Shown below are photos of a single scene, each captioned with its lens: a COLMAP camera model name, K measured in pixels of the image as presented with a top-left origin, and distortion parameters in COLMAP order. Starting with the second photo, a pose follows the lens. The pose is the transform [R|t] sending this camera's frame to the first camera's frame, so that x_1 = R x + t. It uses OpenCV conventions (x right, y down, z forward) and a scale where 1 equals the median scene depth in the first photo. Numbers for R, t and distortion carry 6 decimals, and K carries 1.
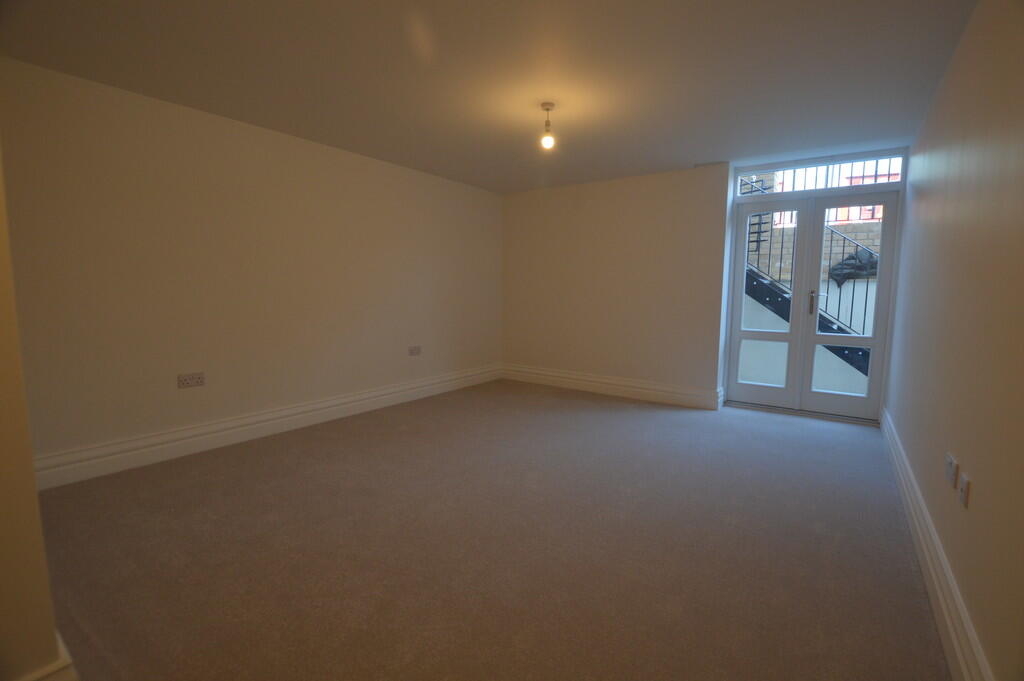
lens RADIAL K [[478.2, 0, 507.7], [0, 478.2, 343.0], [0, 0, 1]] dist [-0.017020, 0.000481]
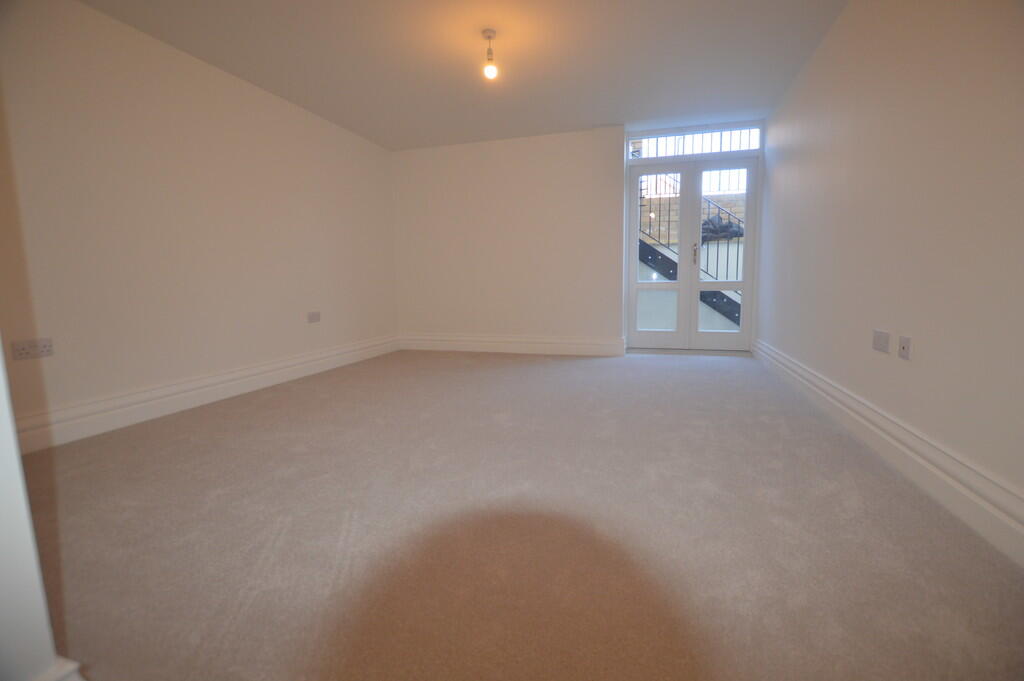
lens RADIAL K [[478.2, 0, 510.3], [0, 478.2, 345.9], [0, 0, 1]] dist [-0.017020, 0.000481]
pose [[0.942098, -0.065100, 0.328959, -0.174586], [0.060532, 0.997875, 0.024122, 0.082668], [-0.329830, -0.002813, 0.944036, 0.062324]]
